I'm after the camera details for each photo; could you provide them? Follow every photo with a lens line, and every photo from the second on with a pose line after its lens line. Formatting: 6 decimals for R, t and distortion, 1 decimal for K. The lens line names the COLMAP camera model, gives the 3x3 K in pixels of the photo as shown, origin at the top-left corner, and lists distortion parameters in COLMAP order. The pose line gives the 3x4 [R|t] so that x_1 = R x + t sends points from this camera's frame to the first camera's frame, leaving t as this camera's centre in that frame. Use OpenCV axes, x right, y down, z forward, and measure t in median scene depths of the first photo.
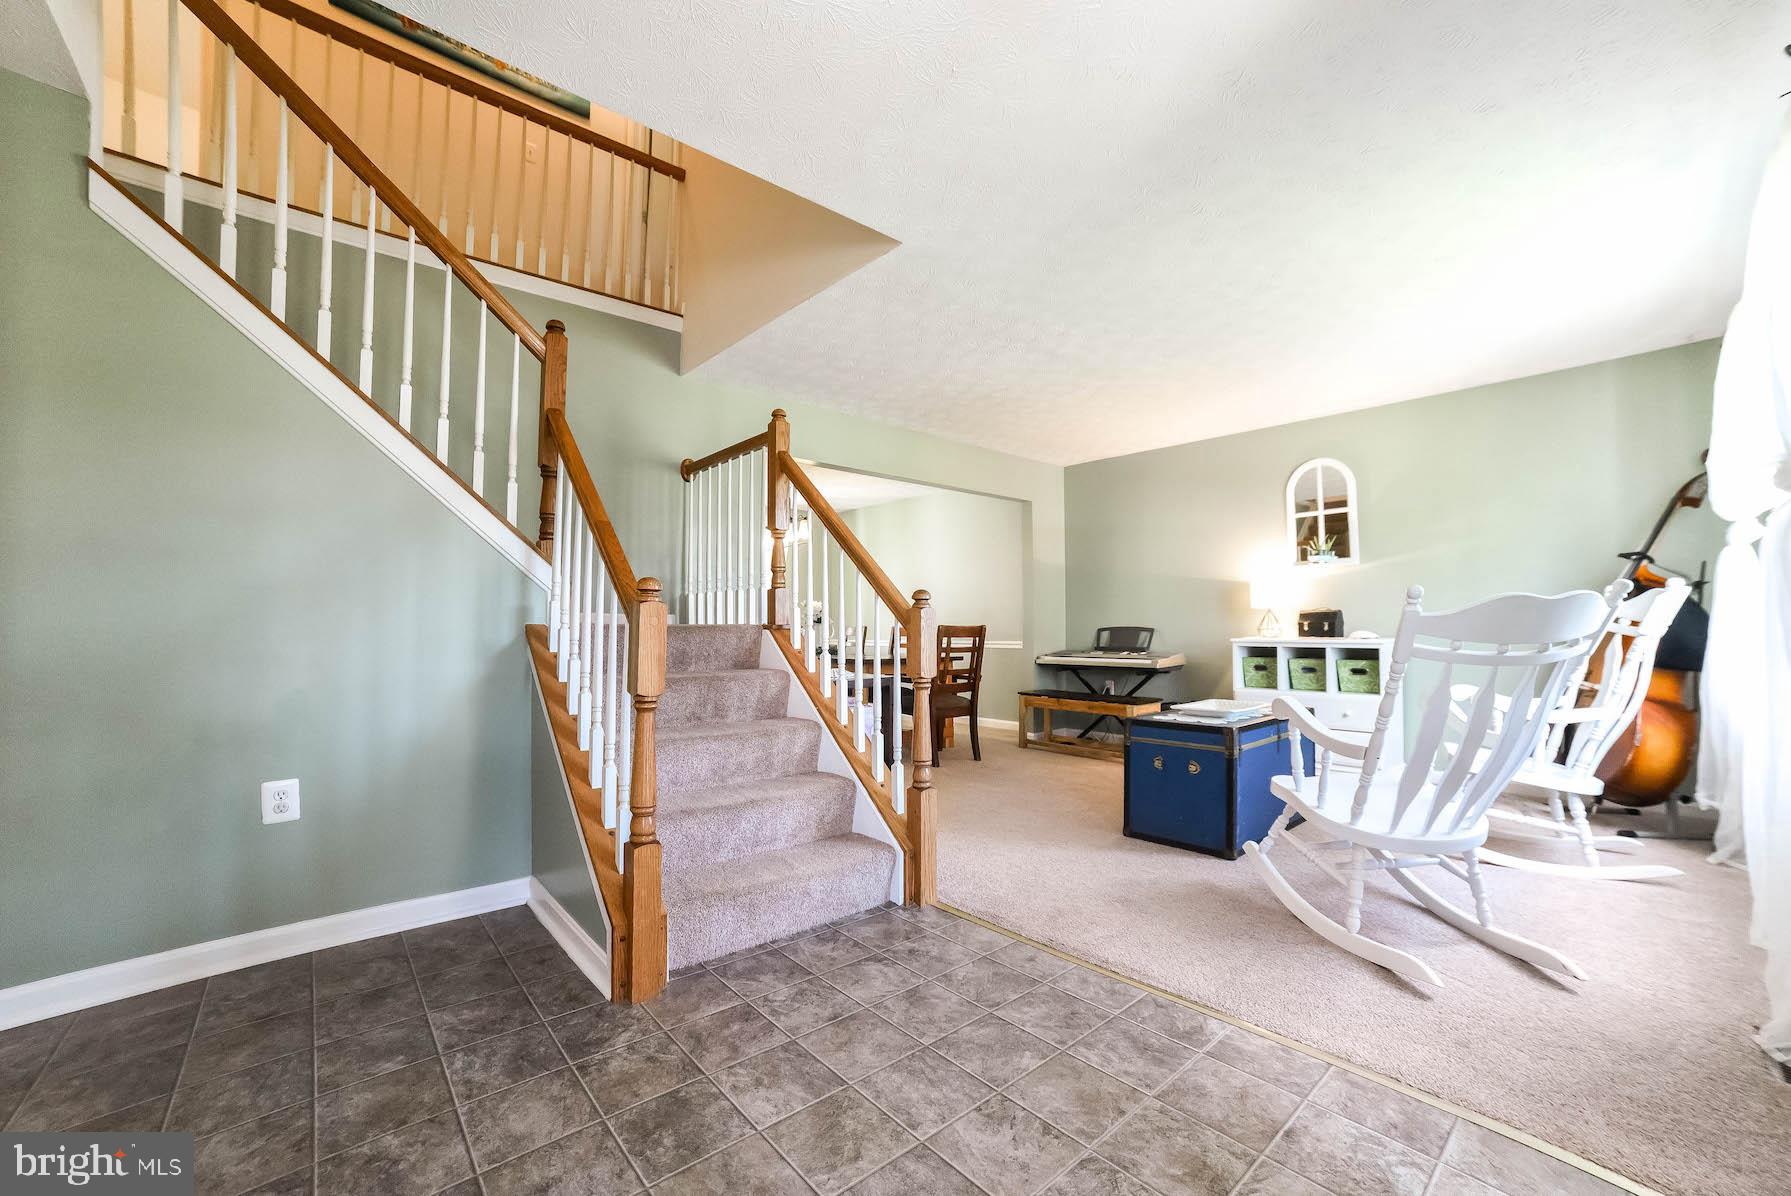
lens RADIAL K [[726.3, 0, 905.0], [0, 726.3, 602.5], [0, 0, 1]] dist [-0.034813, 0.007035]
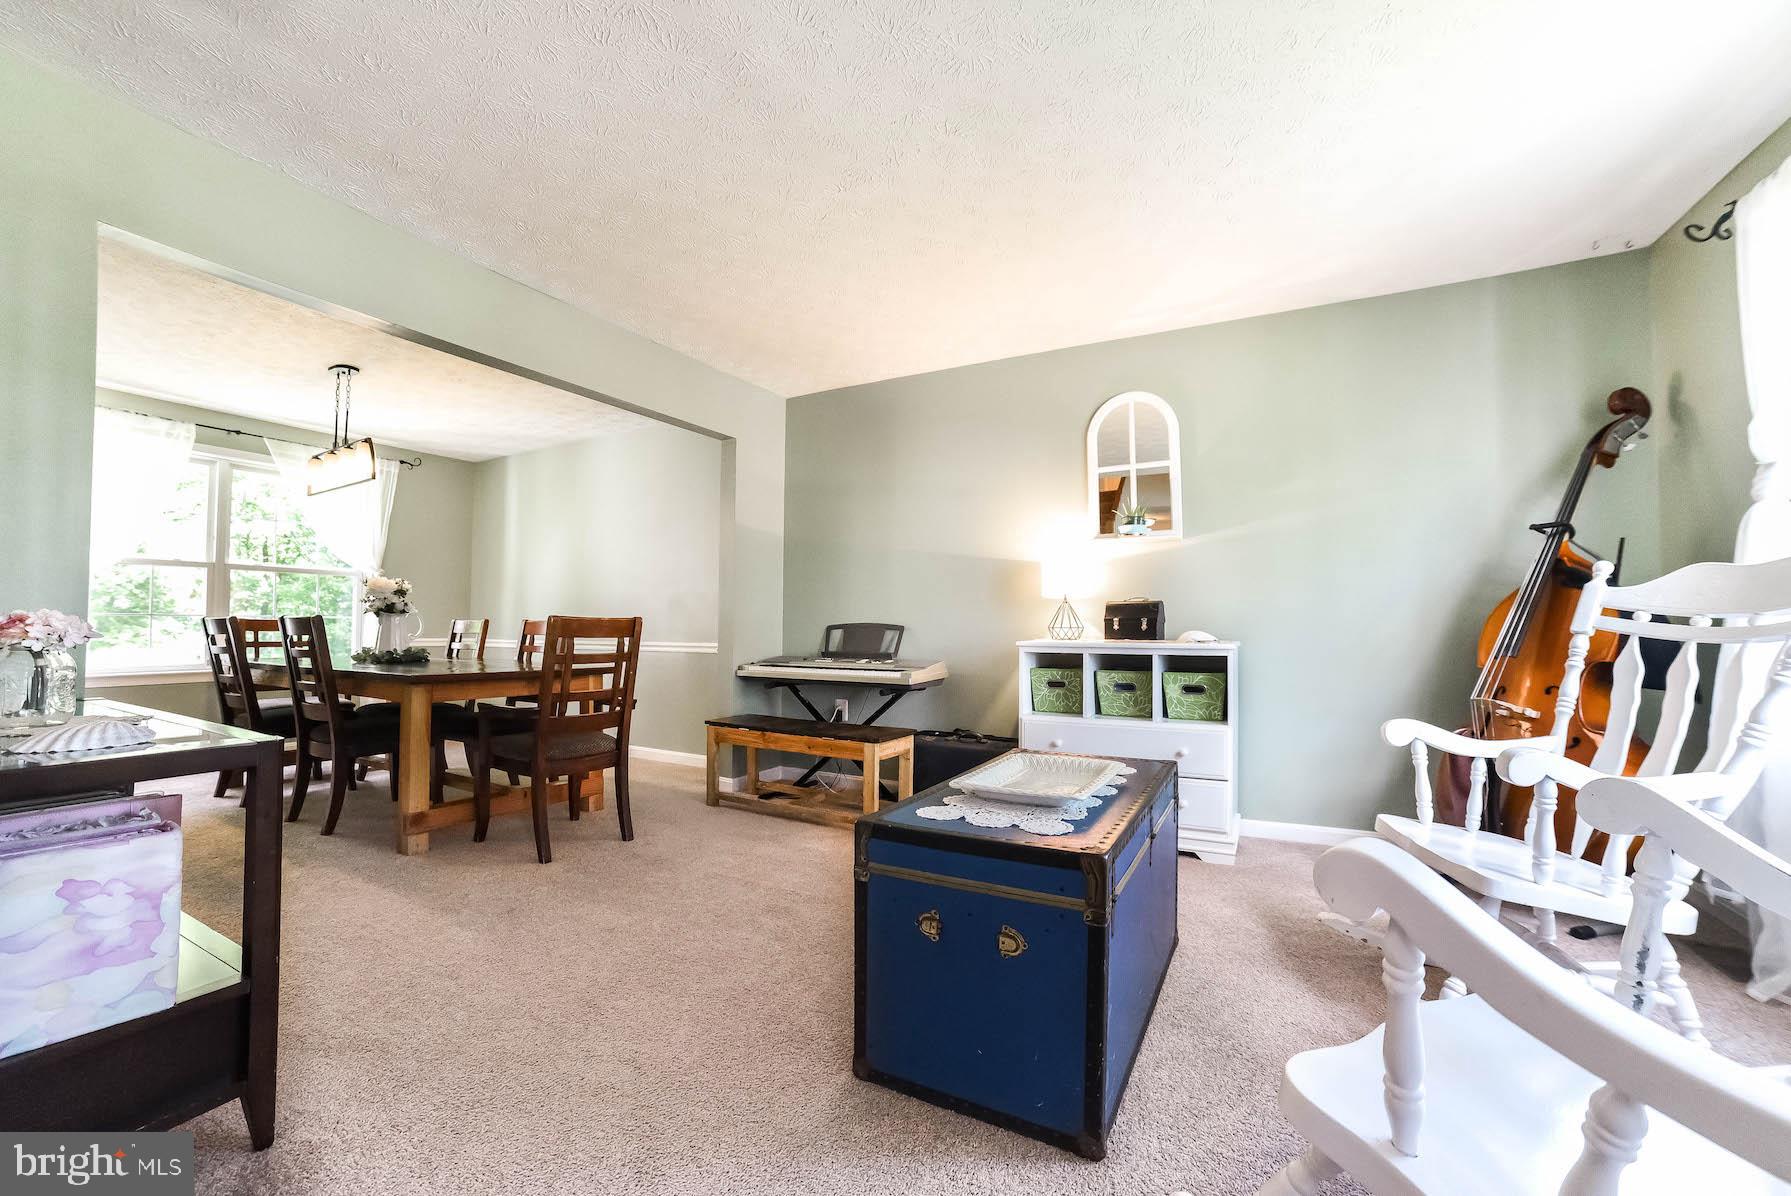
lens RADIAL K [[726.3, 0, 908.9], [0, 726.3, 604.4], [0, 0, 1]] dist [-0.034813, 0.007035]
pose [[0.937973, 0.018621, 0.346207, 0.112226], [-0.019375, 0.999811, -0.001286, 0.016878], [-0.346166, -0.005502, 0.938157, 0.363951]]
